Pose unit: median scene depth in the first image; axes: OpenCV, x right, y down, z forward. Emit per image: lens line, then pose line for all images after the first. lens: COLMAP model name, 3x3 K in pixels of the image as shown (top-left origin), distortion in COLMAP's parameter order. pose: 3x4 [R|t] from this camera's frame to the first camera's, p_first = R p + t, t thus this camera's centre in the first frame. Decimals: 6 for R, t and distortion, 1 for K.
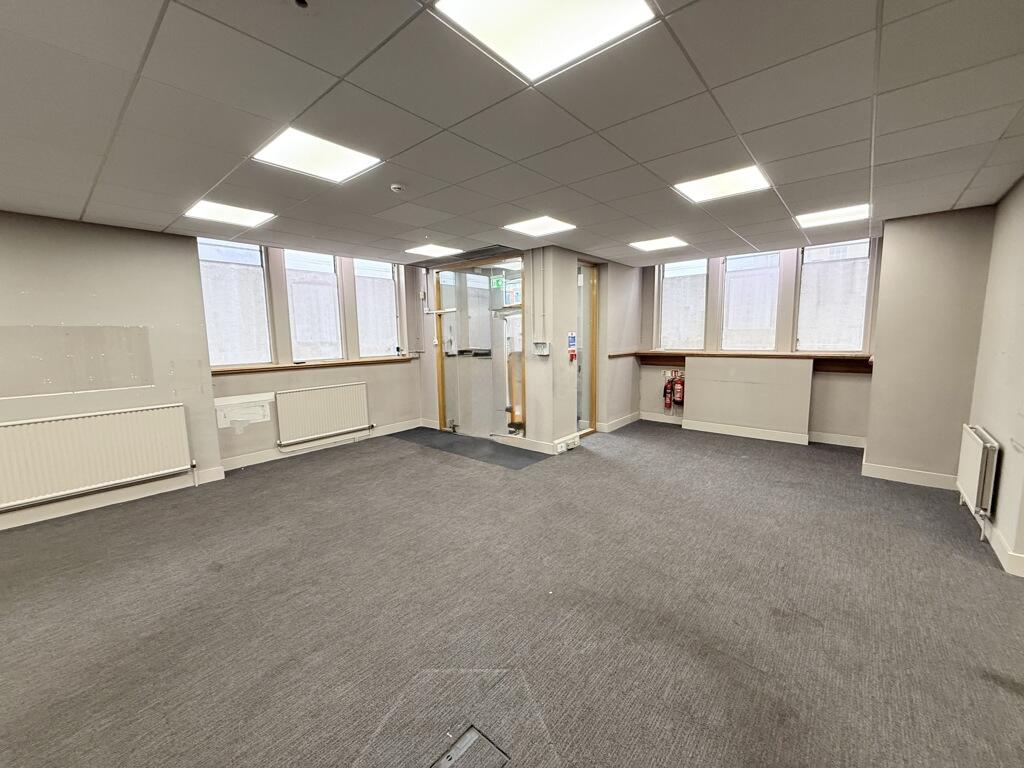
lens RADIAL K [[408.1, 0, 510.1], [0, 408.1, 385.7], [0, 0, 1]] dist [-0.000222, 0.000236]
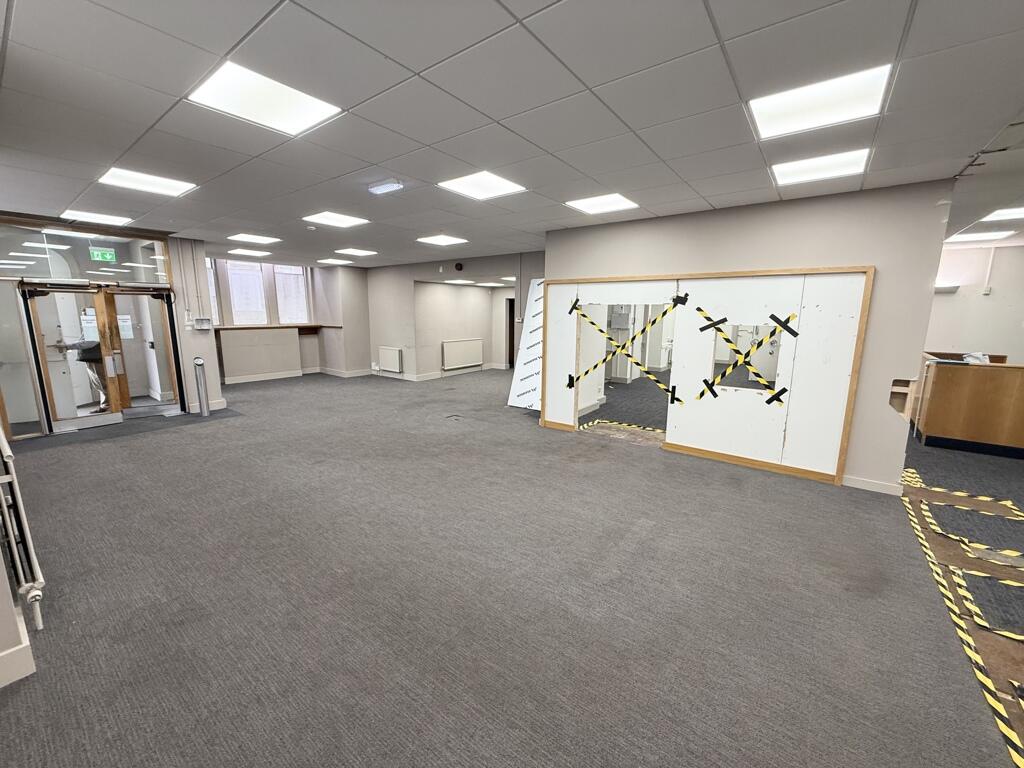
lens RADIAL K [[408.1, 0, 508.2], [0, 408.1, 379.5], [0, 0, 1]] dist [-0.000222, 0.000236]
pose [[-0.055813, -0.147708, 0.987455, -1.195900], [0.120201, 0.980809, 0.153508, -0.005542], [-0.991179, 0.127261, -0.036988, 0.166041]]
